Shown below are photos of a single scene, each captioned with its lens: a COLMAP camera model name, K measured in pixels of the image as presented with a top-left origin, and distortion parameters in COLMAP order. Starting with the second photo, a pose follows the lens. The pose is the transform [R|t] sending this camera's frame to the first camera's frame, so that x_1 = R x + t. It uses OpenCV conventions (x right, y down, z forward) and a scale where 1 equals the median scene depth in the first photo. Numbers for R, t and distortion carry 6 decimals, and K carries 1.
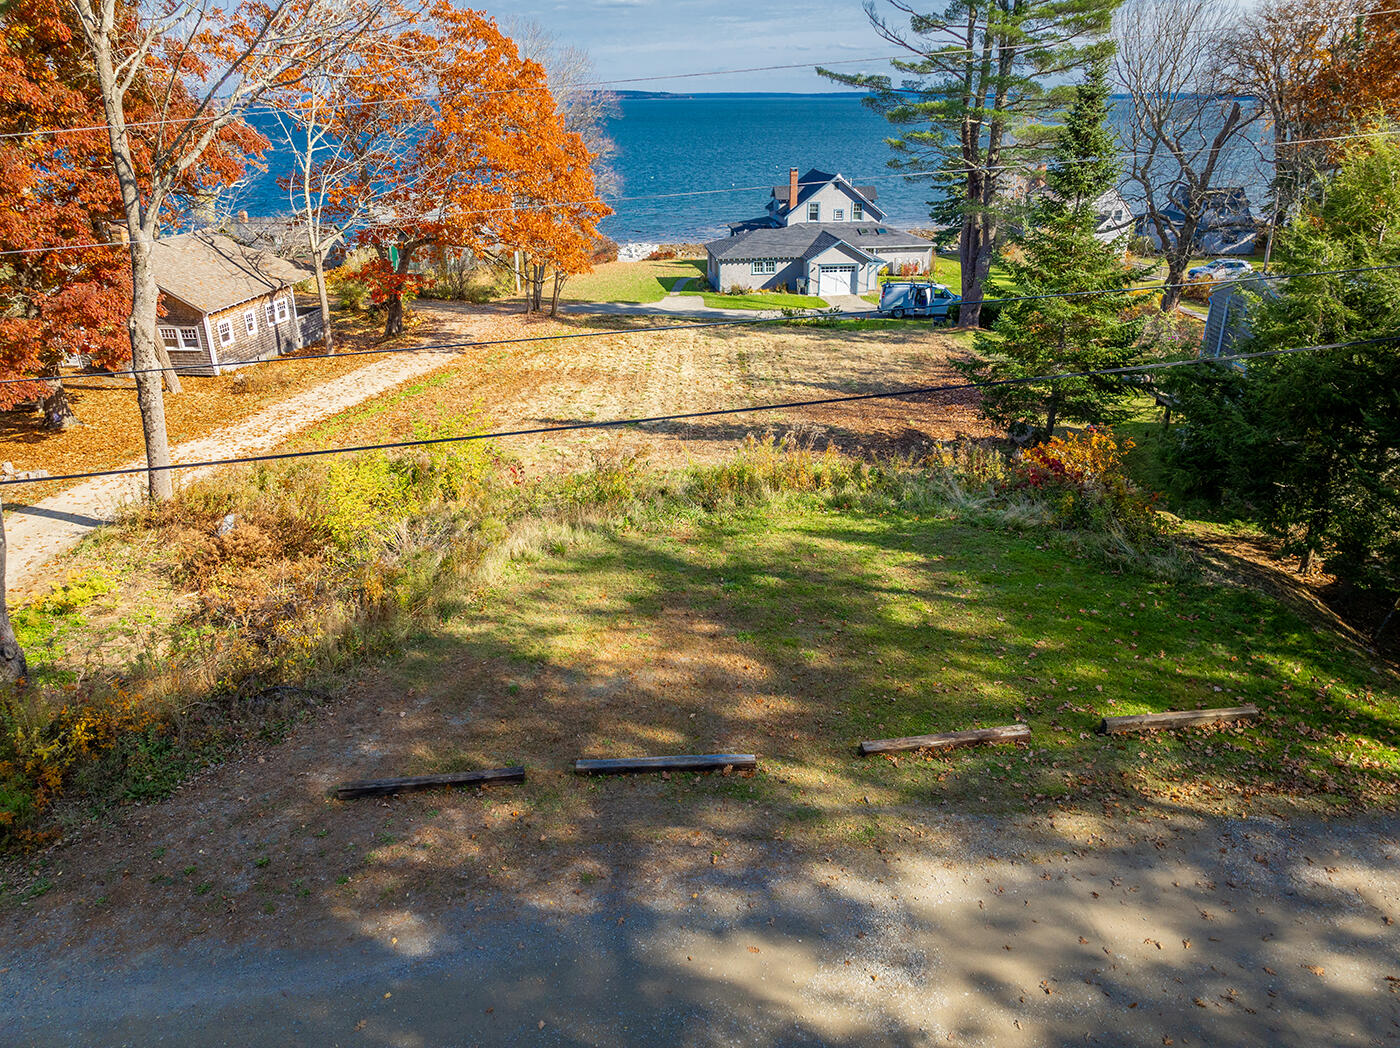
lens RADIAL K [[963.8, 0, 711.8], [0, 963.8, 496.7], [0, 0, 1]] dist [-0.027650, 0.018950]
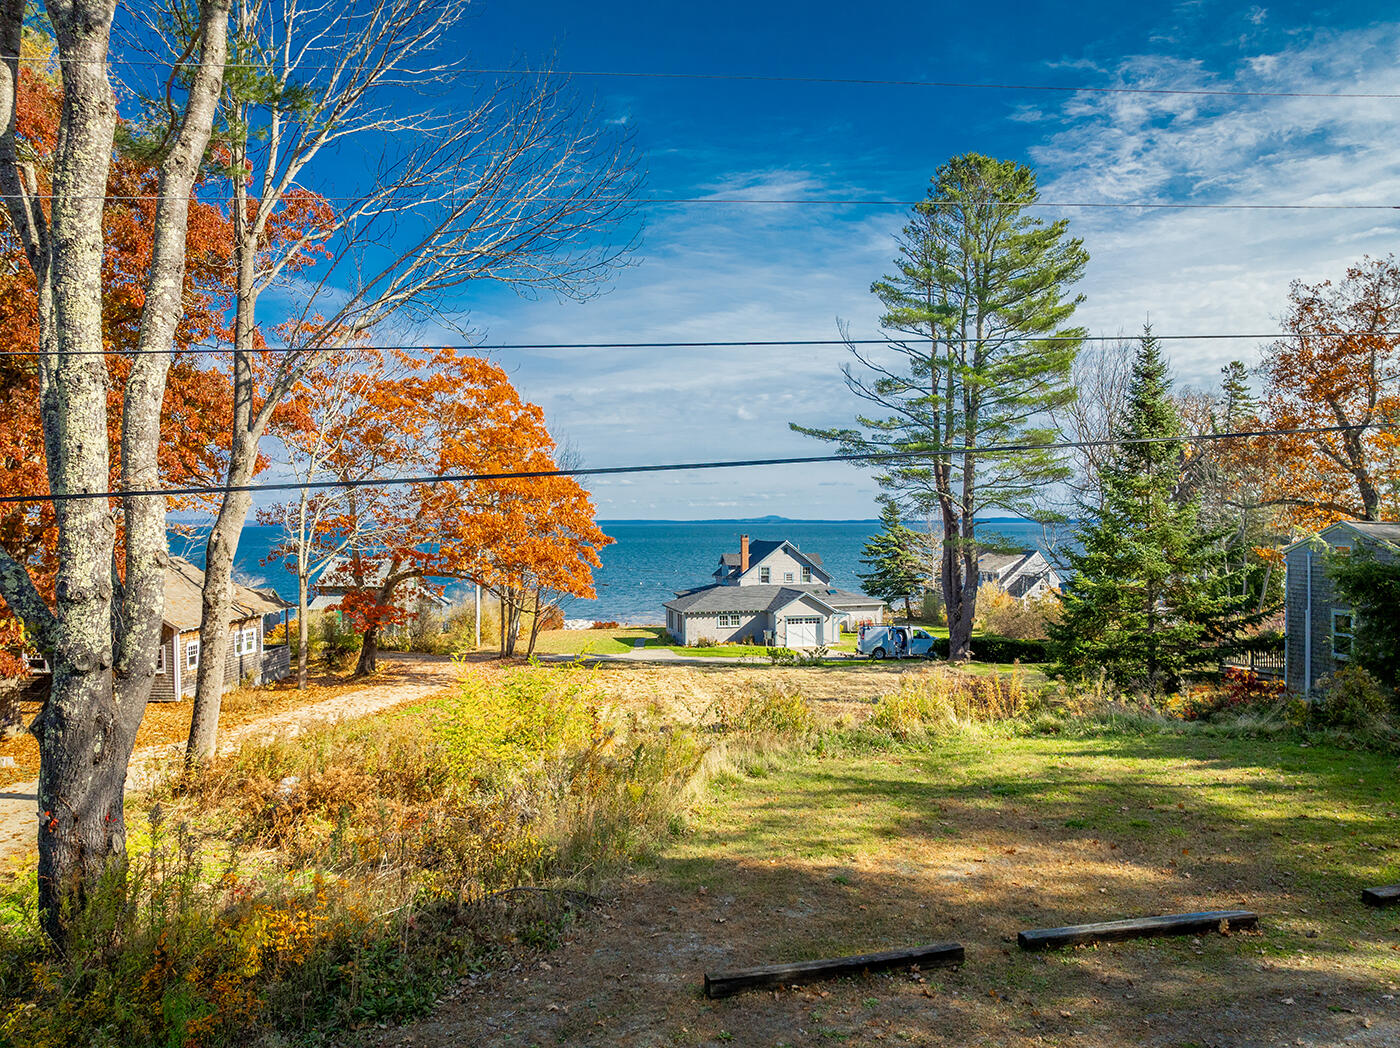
lens RADIAL K [[963.8, 0, 705.1], [0, 963.8, 519.4], [0, 0, 1]] dist [-0.027650, 0.018950]
pose [[0.993746, 0.001014, 0.111660, -0.082420], [0.042296, 0.922032, -0.384796, 0.047219], [-0.103344, 0.387112, 0.916223, 0.050981]]
